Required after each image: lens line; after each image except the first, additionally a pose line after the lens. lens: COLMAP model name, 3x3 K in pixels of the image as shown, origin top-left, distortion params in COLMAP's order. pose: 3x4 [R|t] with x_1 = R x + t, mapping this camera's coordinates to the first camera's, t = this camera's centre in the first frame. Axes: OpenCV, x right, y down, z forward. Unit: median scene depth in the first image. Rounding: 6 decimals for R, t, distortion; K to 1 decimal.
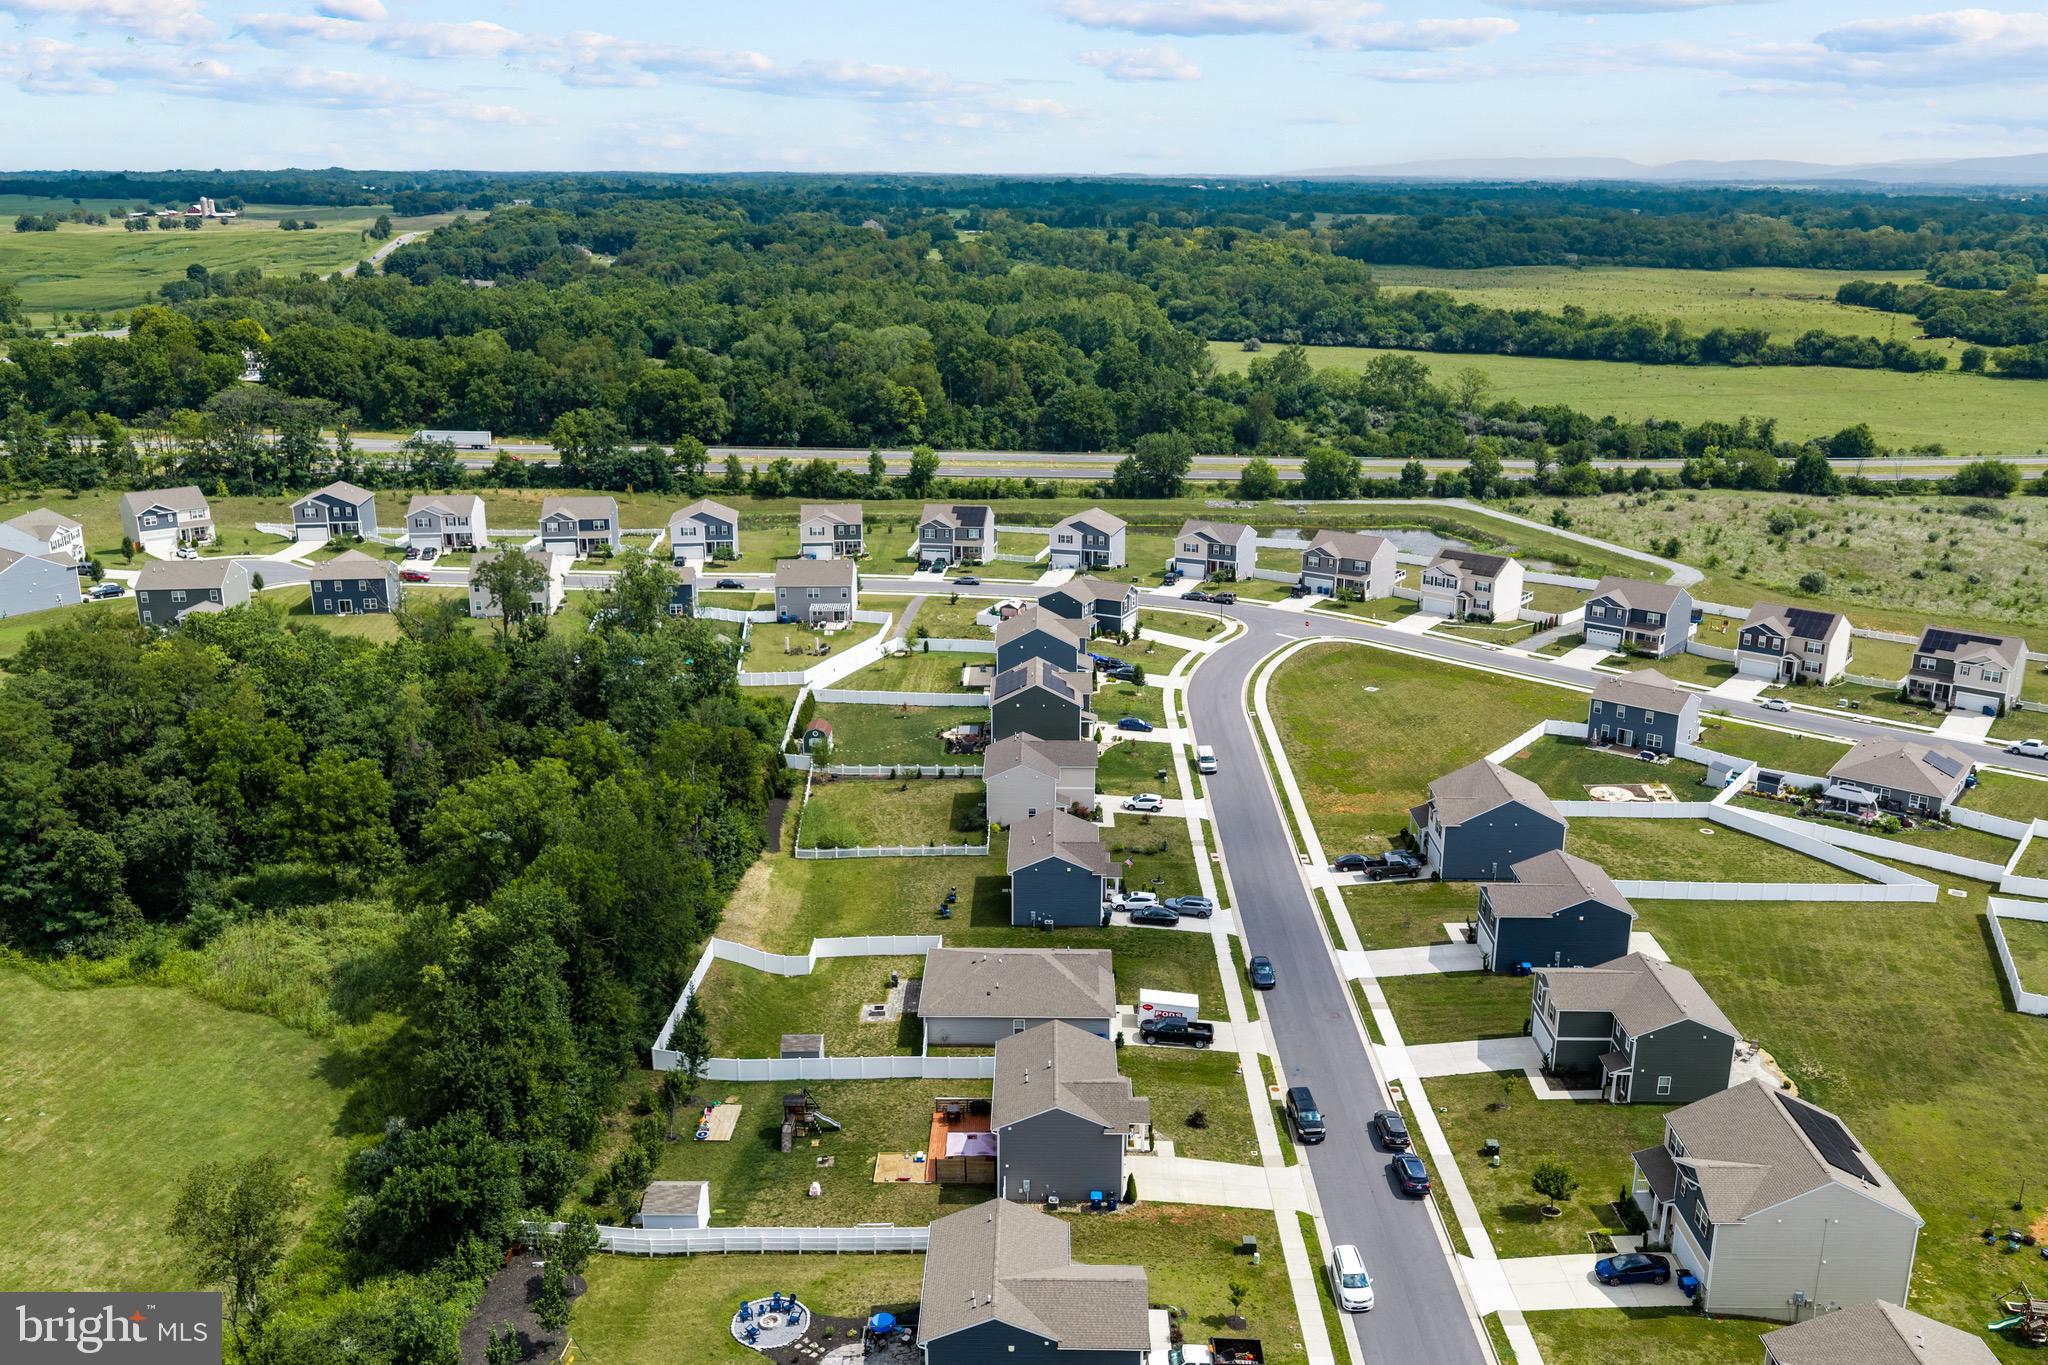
lens RADIAL K [[1692.7, 0, 1027.4], [0, 1692.7, 674.6], [0, 0, 1]] dist [0.030402, -0.060062]
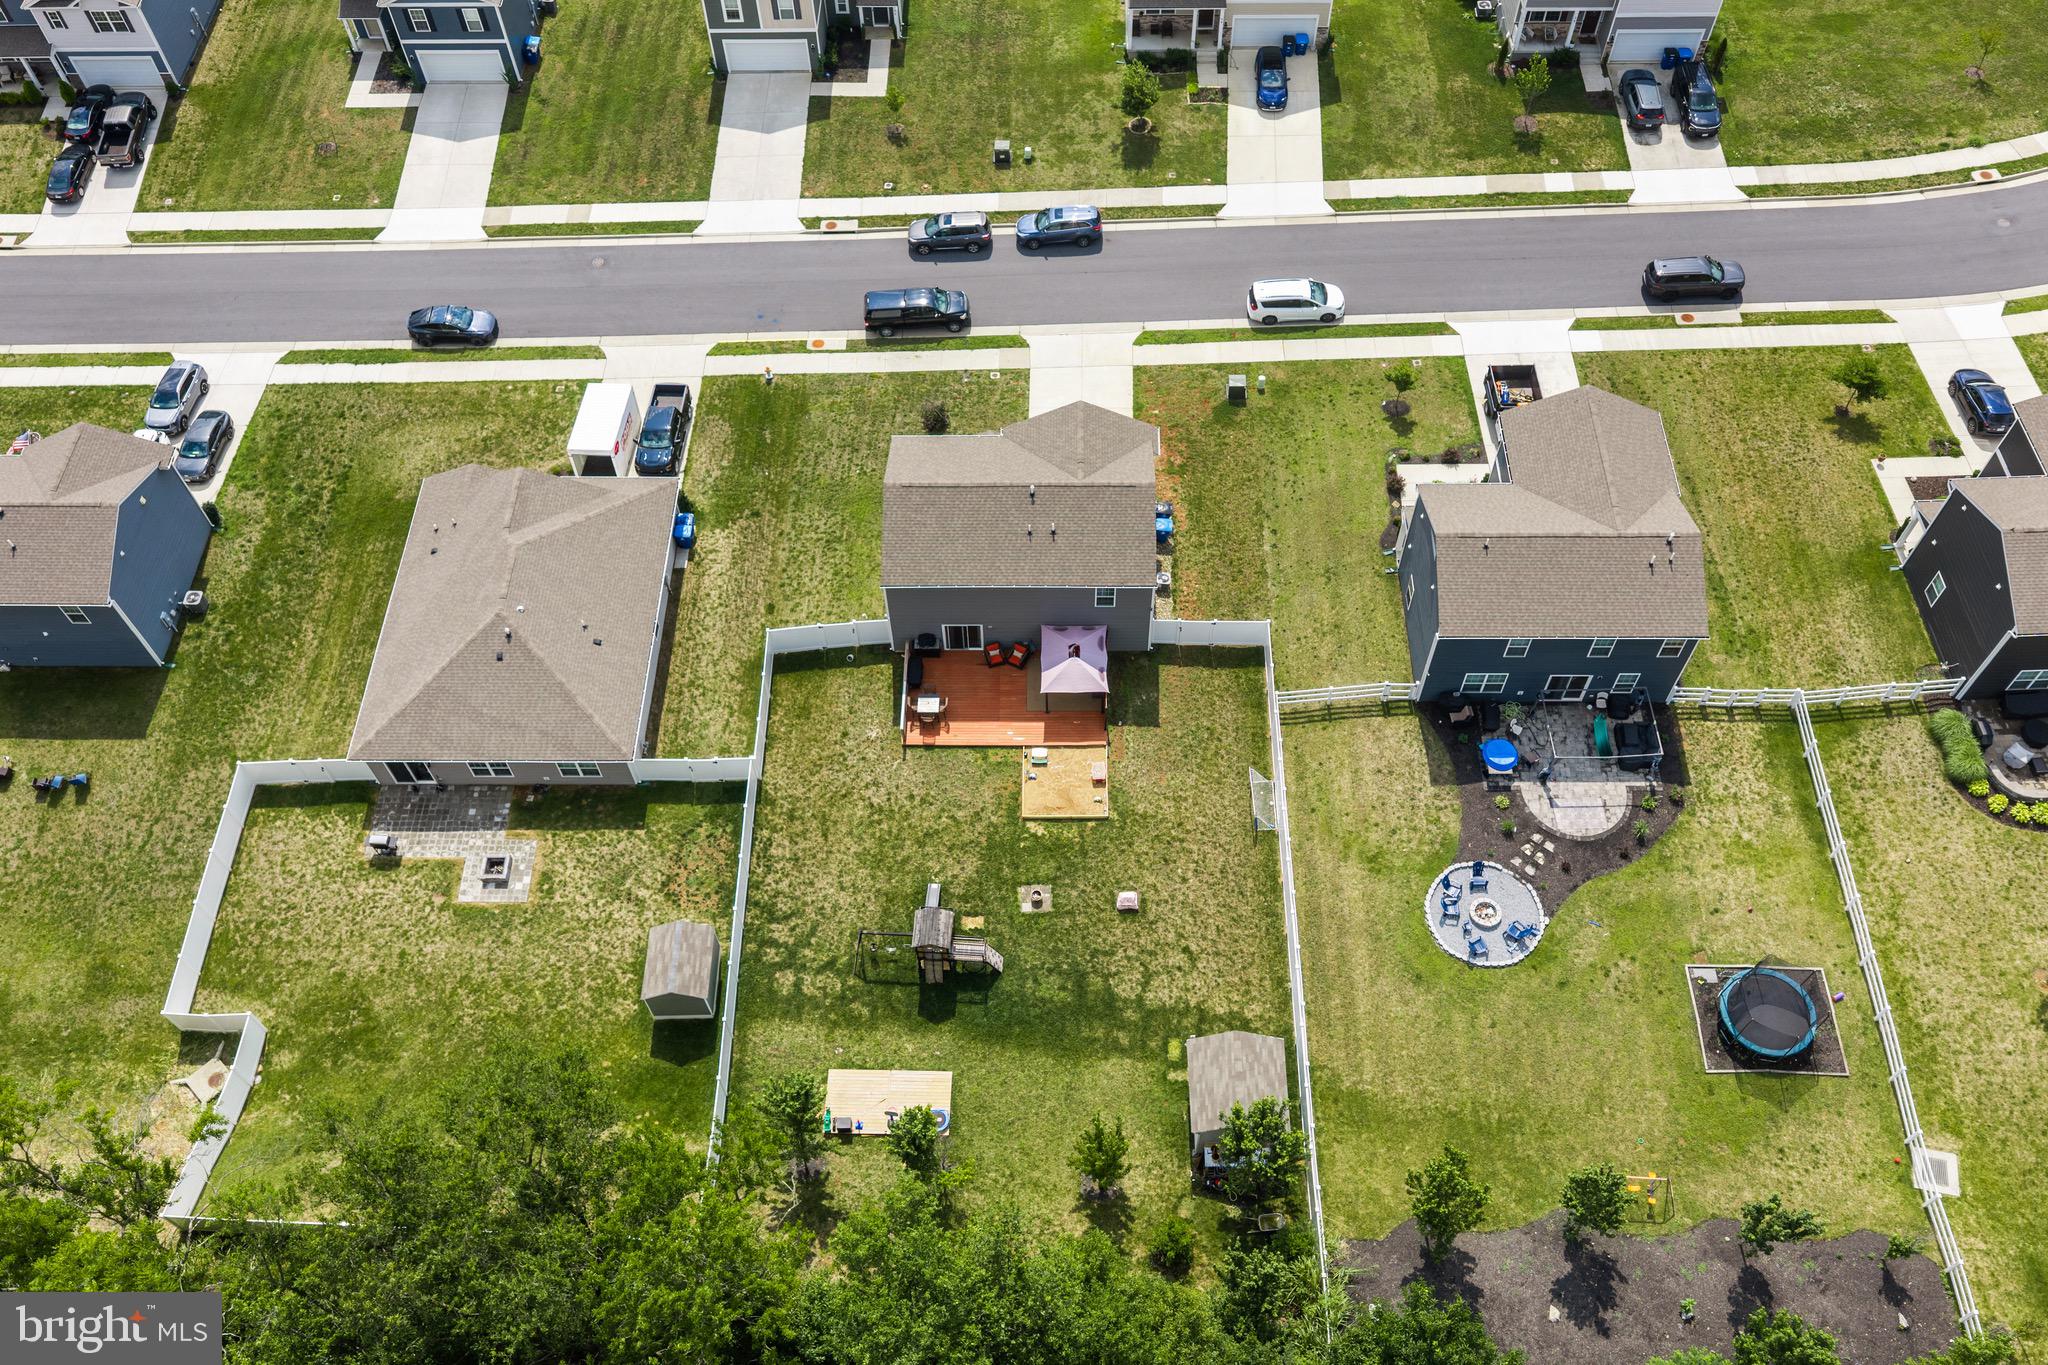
lens RADIAL K [[1682.3, 0, 1028.9], [0, 1682.3, 687.9], [0, 0, 1]] dist [0.024346, -0.037051]
pose [[-0.000152, -0.833278, 0.552854, -0.173834], [0.301516, 0.527087, 0.794524, -0.099690], [-0.953461, 0.166815, 0.251167, 0.382536]]
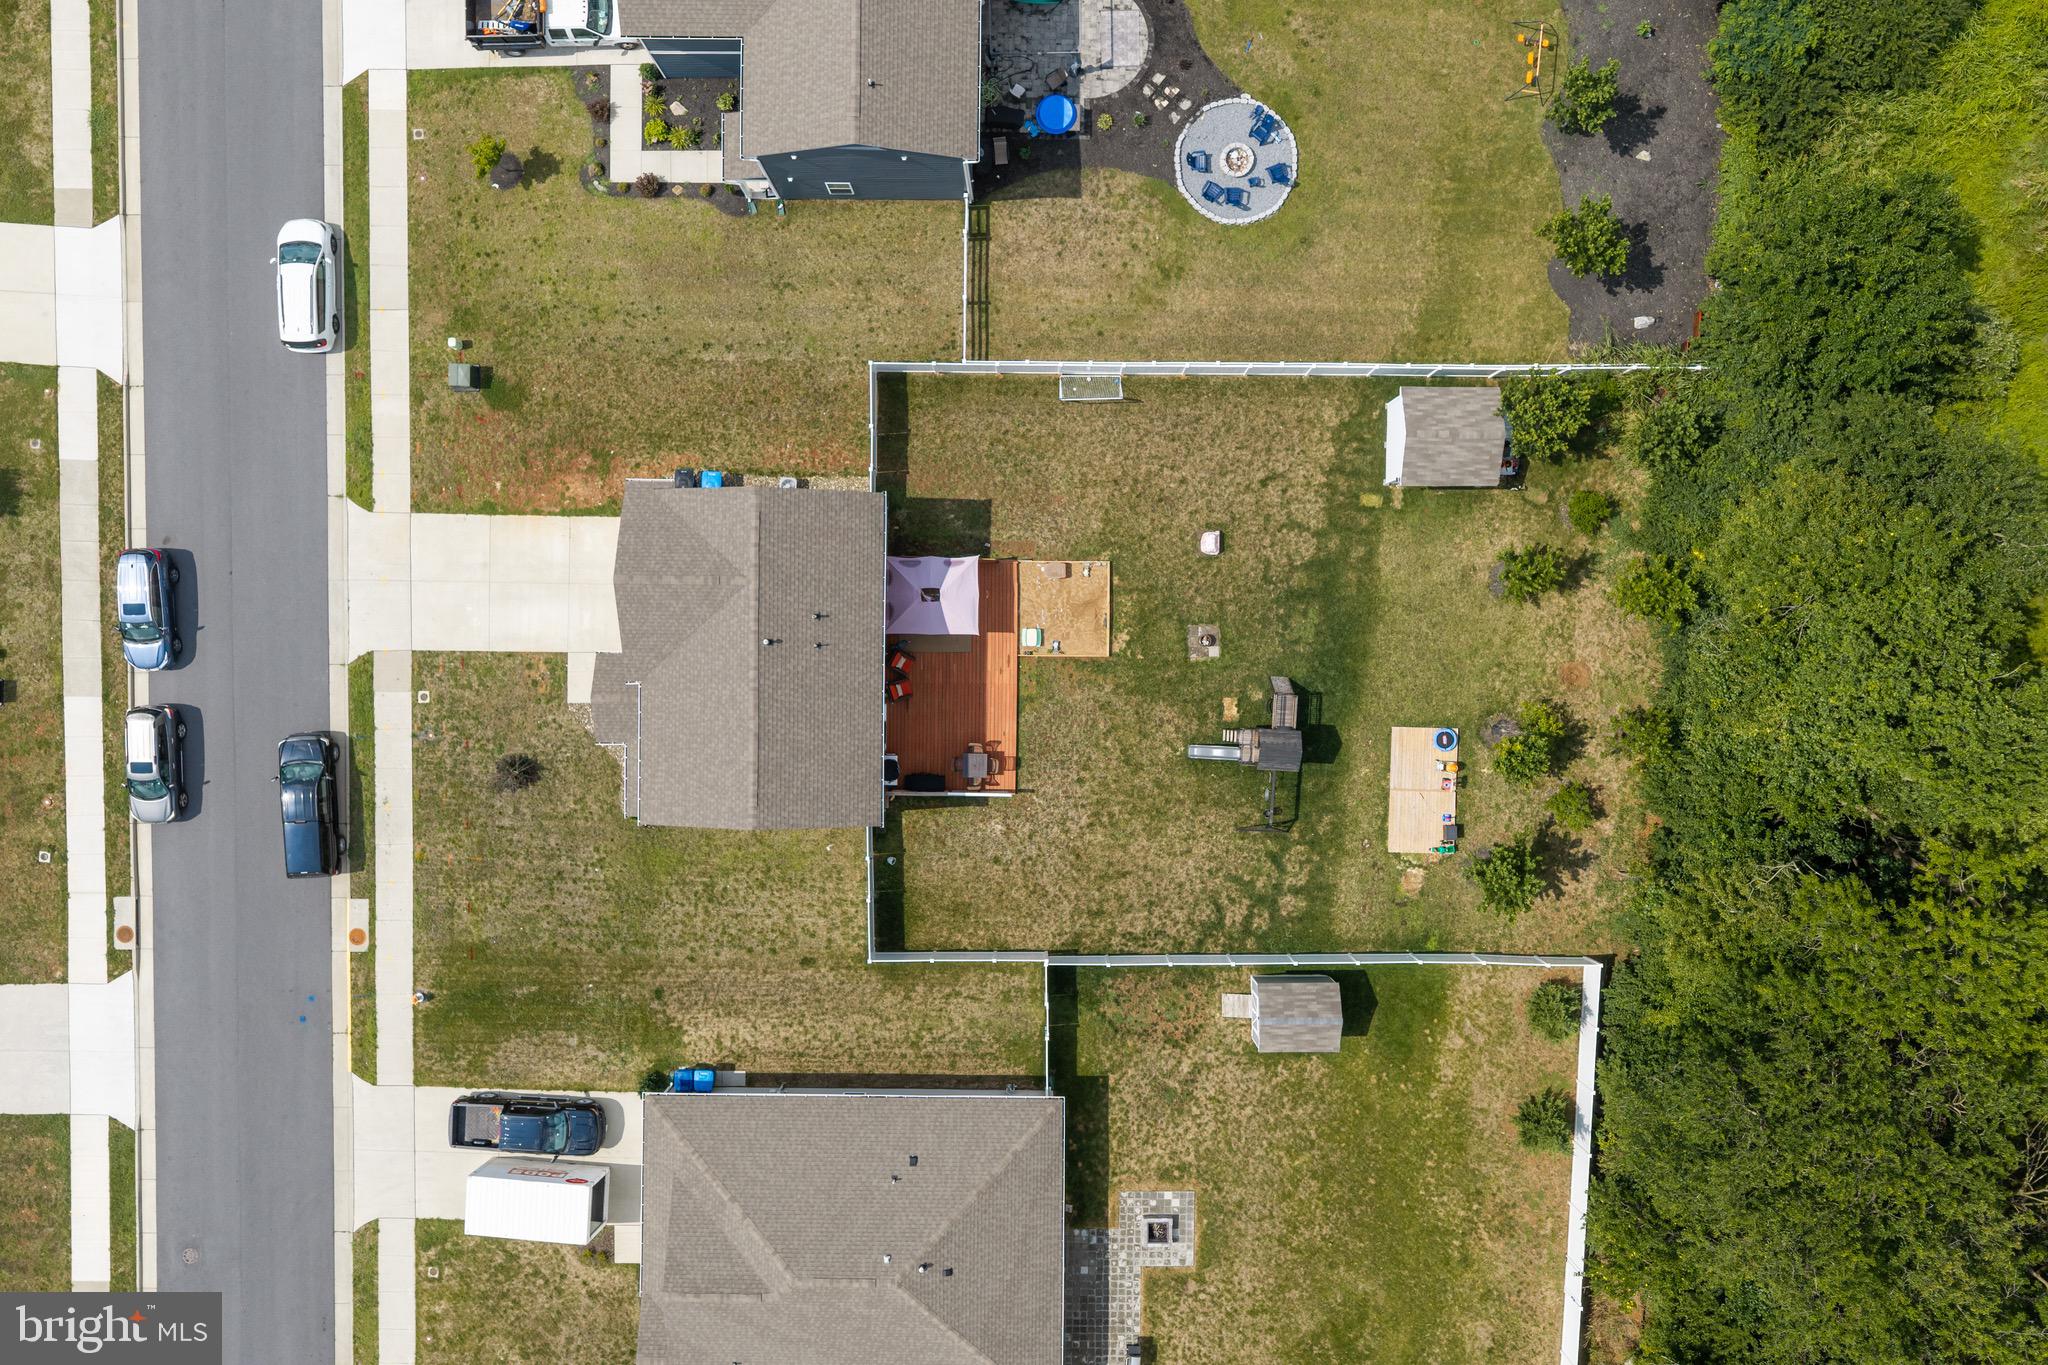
lens RADIAL K [[1692.7, 0, 1027.4], [0, 1692.7, 674.6], [0, 0, 1]] dist [0.030402, -0.060062]
pose [[-0.999973, 0.003112, 0.006649, -0.029673], [0.005423, -0.297263, 0.954780, -0.109461], [0.004948, 0.954791, 0.297238, 0.384427]]
